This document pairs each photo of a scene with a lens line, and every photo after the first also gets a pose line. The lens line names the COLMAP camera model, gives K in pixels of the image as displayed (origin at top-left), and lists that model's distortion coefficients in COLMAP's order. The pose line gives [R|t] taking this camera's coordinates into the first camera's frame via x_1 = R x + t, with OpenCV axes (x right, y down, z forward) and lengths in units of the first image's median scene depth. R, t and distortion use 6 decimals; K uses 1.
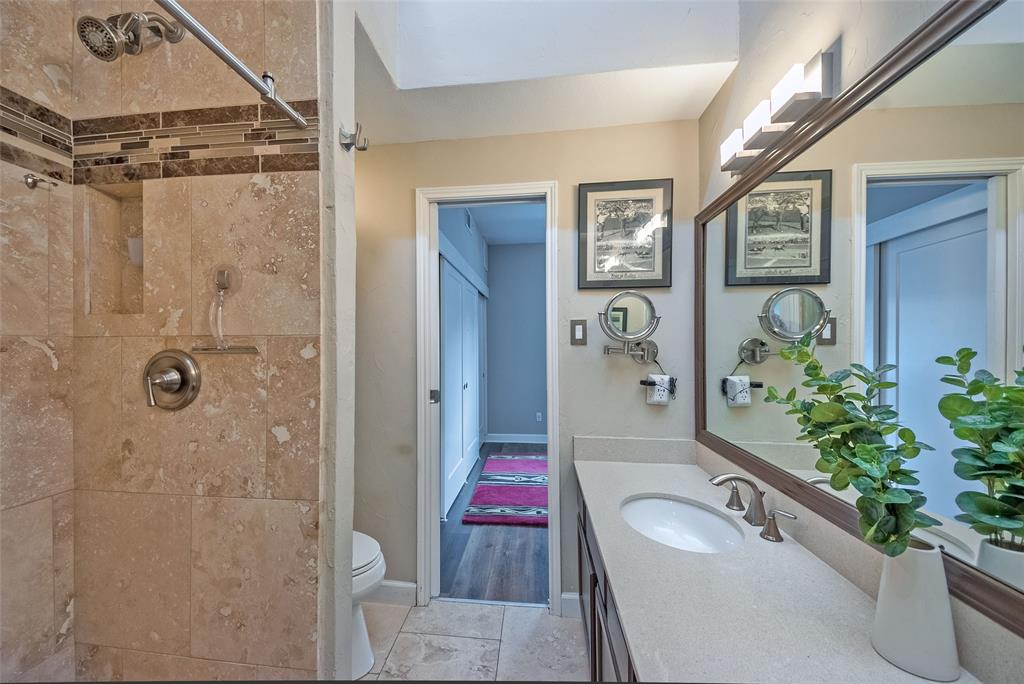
lens RADIAL K [[378.8, 0, 501.5], [0, 378.8, 340.8], [0, 0, 1]] dist [0.041524, -0.022678]
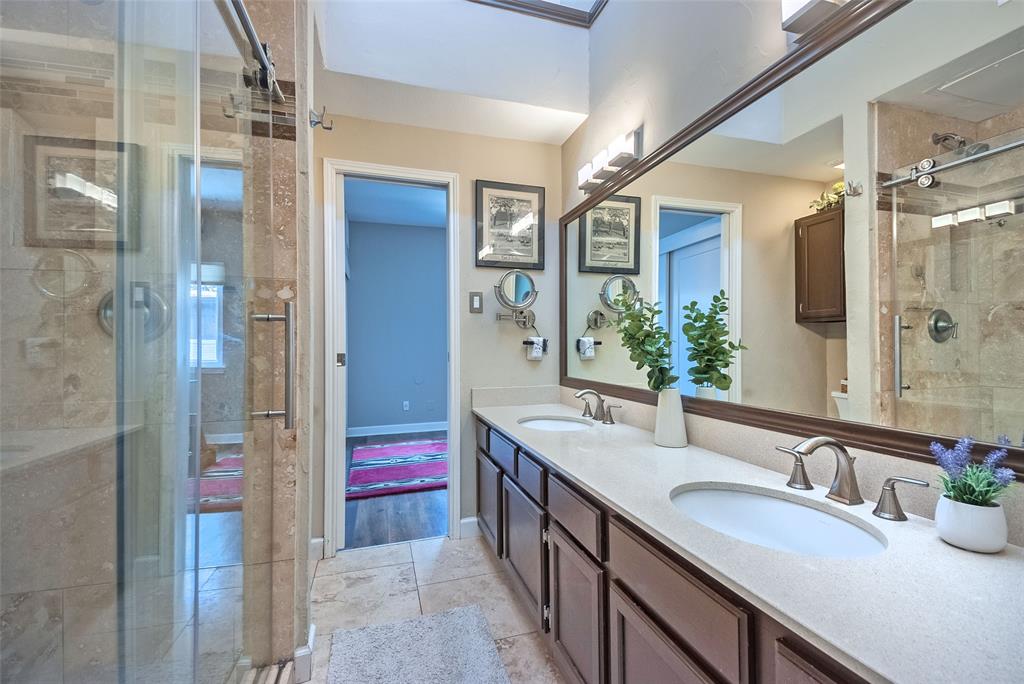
lens RADIAL K [[422.6, 0, 512.0], [0, 422.6, 342.0], [0, 0, 1]] dist [0.019546, -0.011222]
pose [[0.918633, 0.001998, 0.395108, -0.232637], [-0.001798, 0.999998, -0.000877, 0.109975], [-0.395109, 0.000095, 0.918634, -0.293374]]
